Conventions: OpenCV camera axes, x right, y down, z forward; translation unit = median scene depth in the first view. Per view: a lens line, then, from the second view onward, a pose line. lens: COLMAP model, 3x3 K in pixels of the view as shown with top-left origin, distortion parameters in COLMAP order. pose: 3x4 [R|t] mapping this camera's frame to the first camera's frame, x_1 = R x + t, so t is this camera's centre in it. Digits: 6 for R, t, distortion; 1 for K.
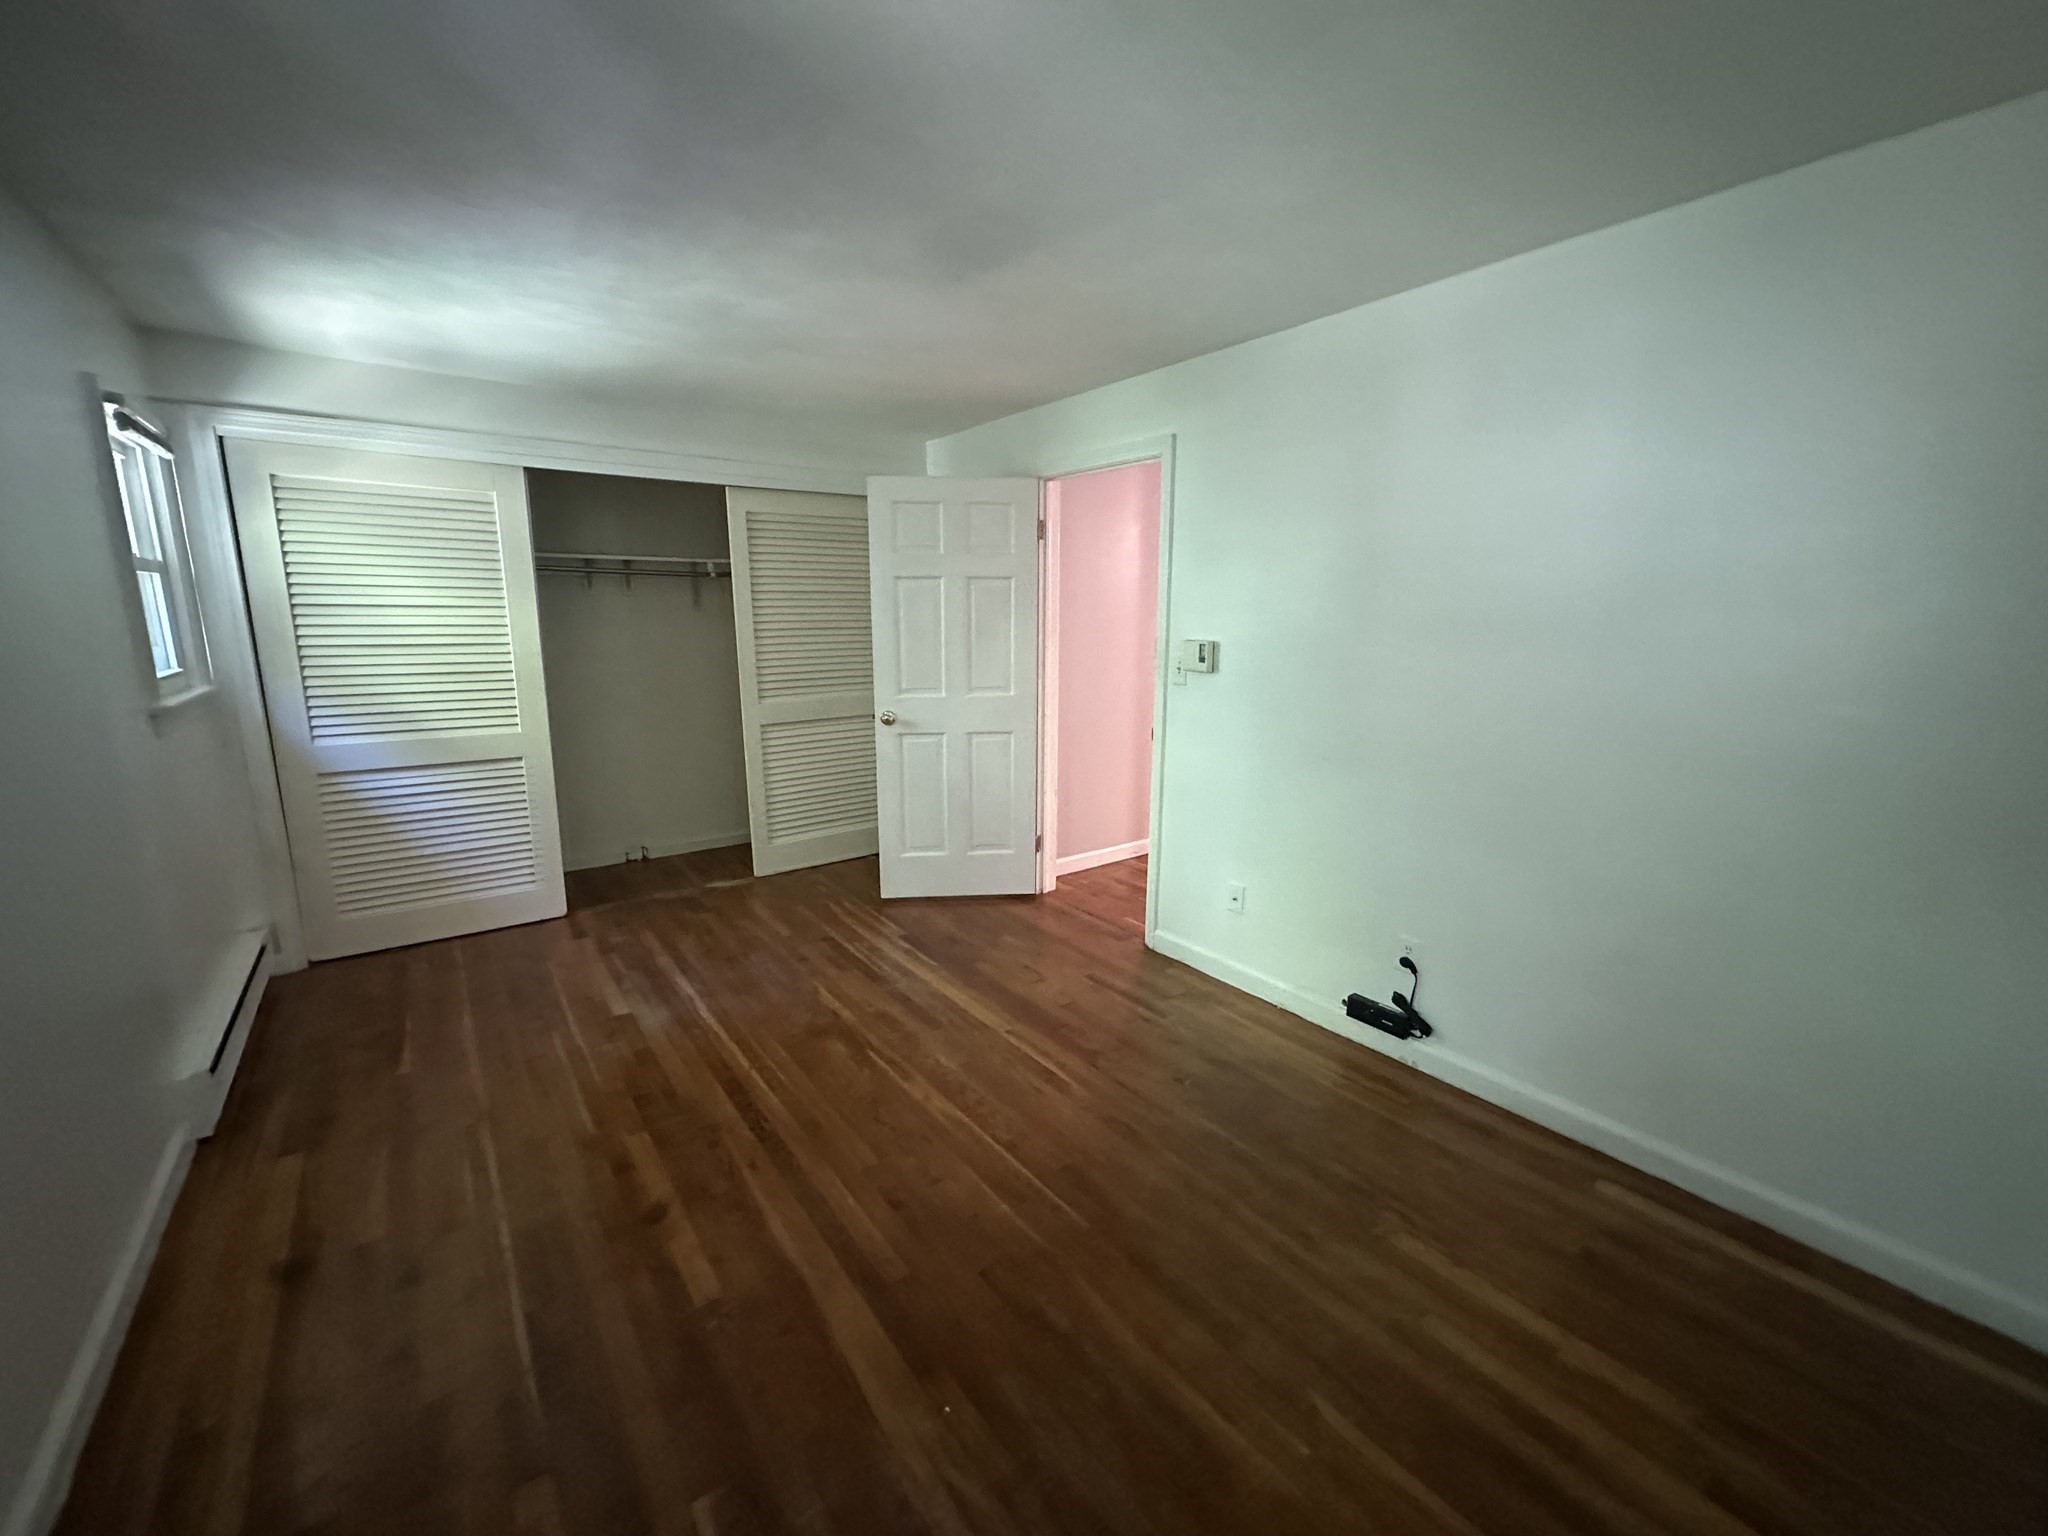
lens RADIAL K [[817.0, 0, 1021.3], [0, 817.0, 763.3], [0, 0, 1]] dist [0.001226, -0.000123]
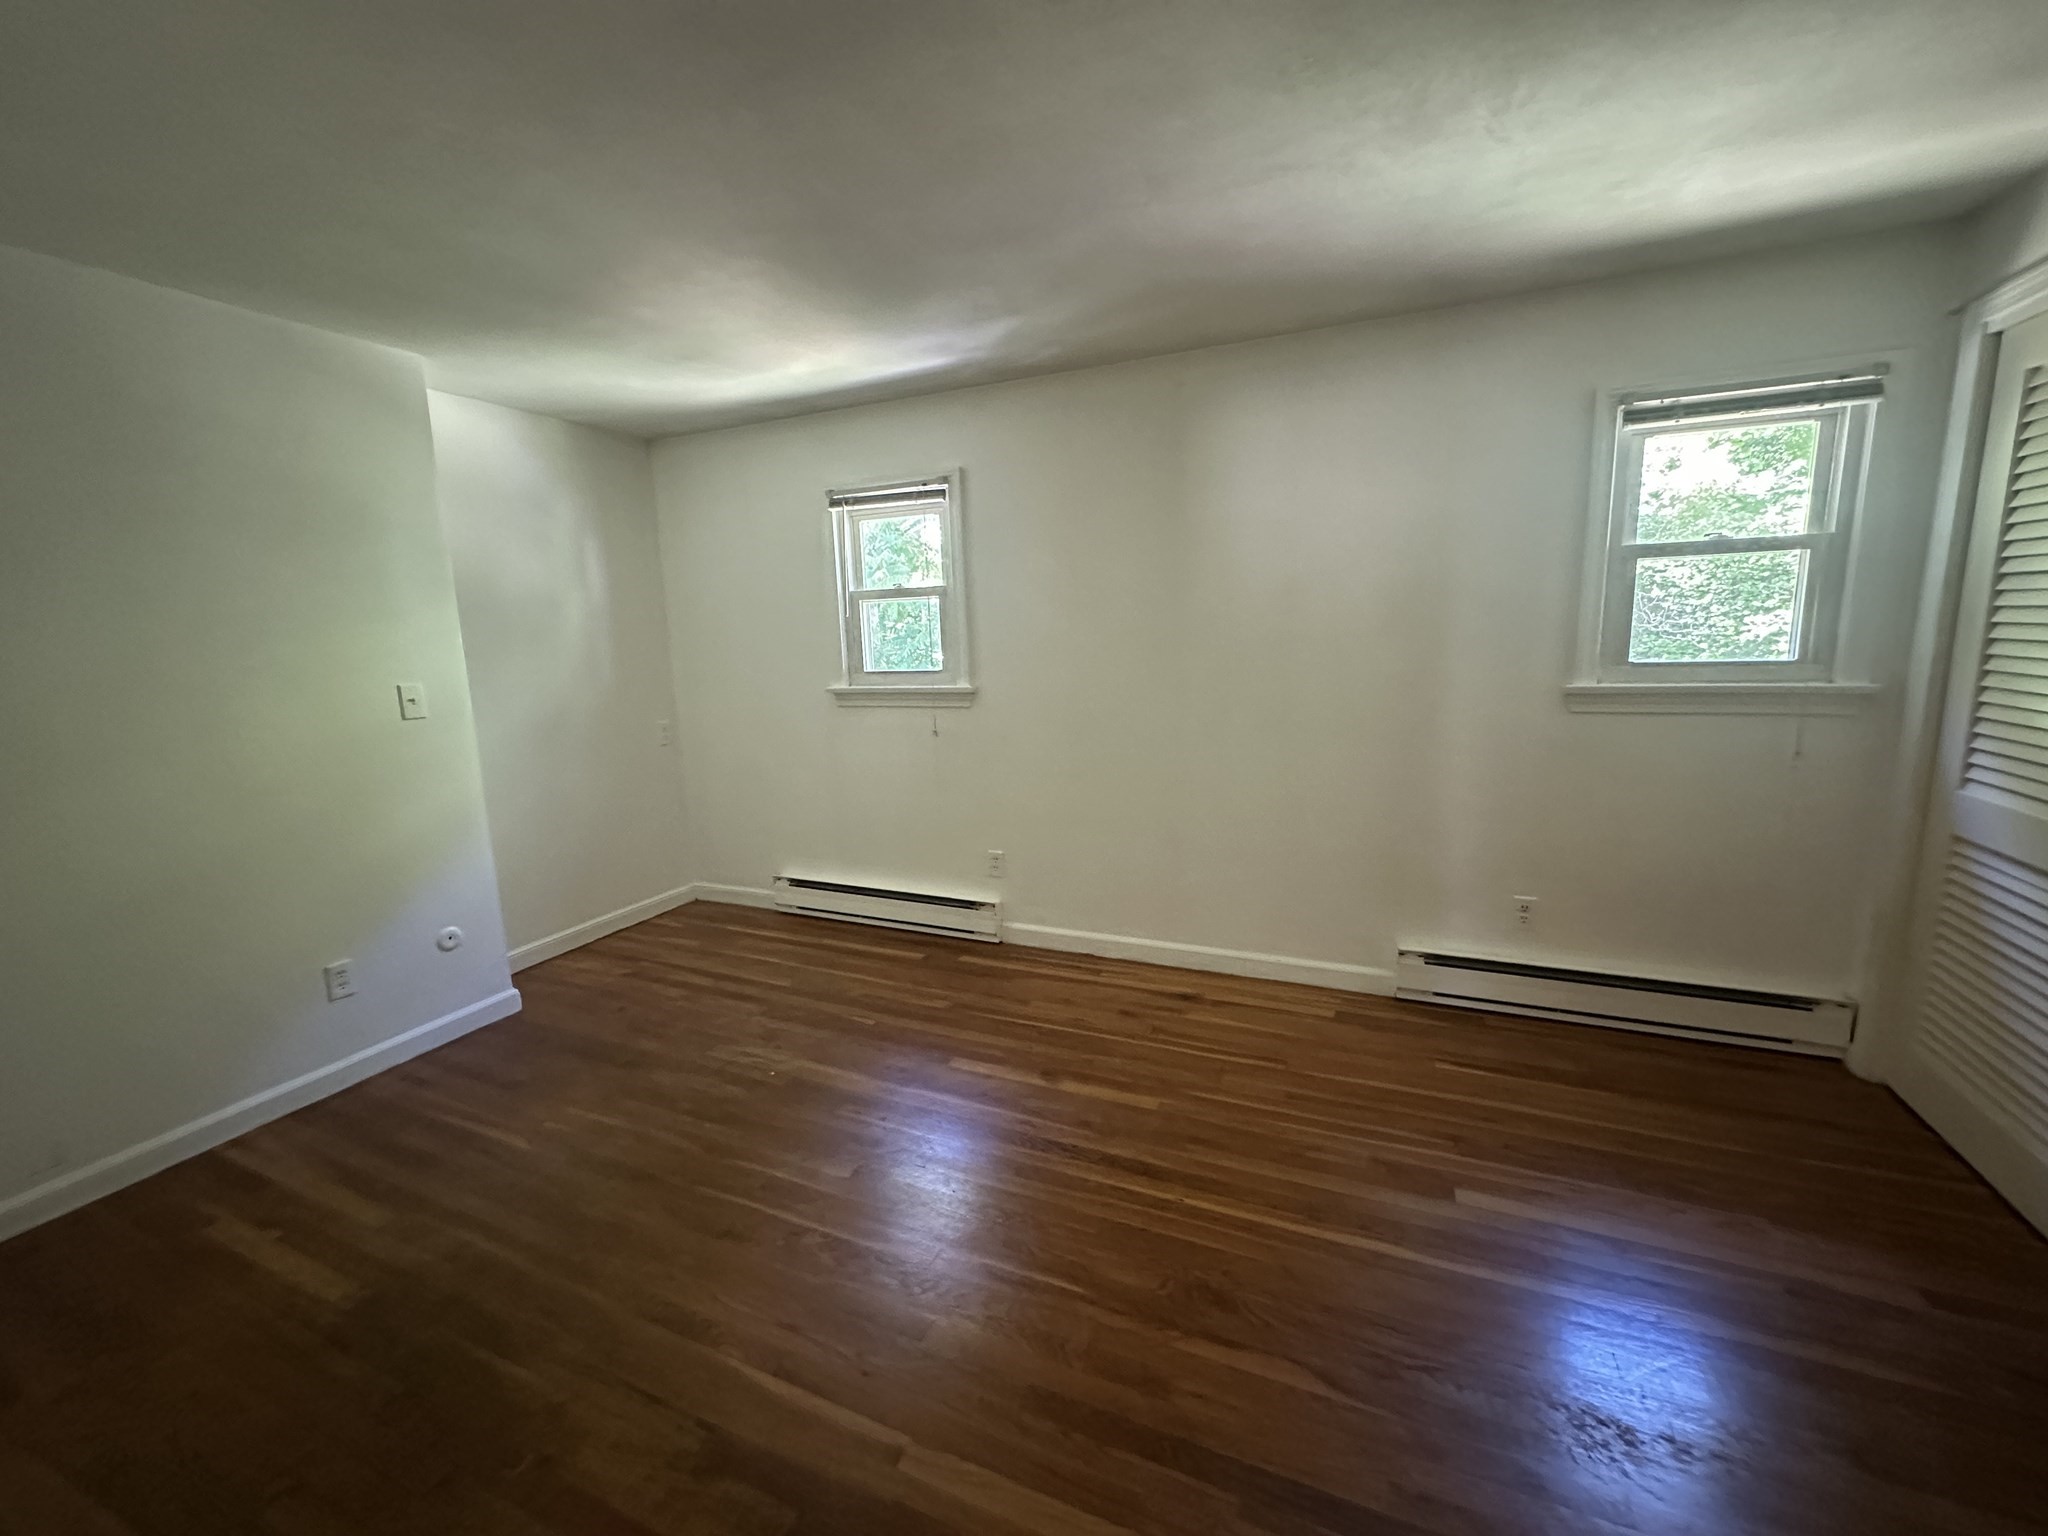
lens RADIAL K [[817.0, 0, 1021.3], [0, 817.0, 763.3], [0, 0, 1]] dist [0.001226, -0.000123]
pose [[-0.873518, 0.102762, -0.475822, 0.140986], [-0.063406, 0.945119, 0.320515, -0.293829], [0.482645, 0.310146, -0.819062, 1.668772]]
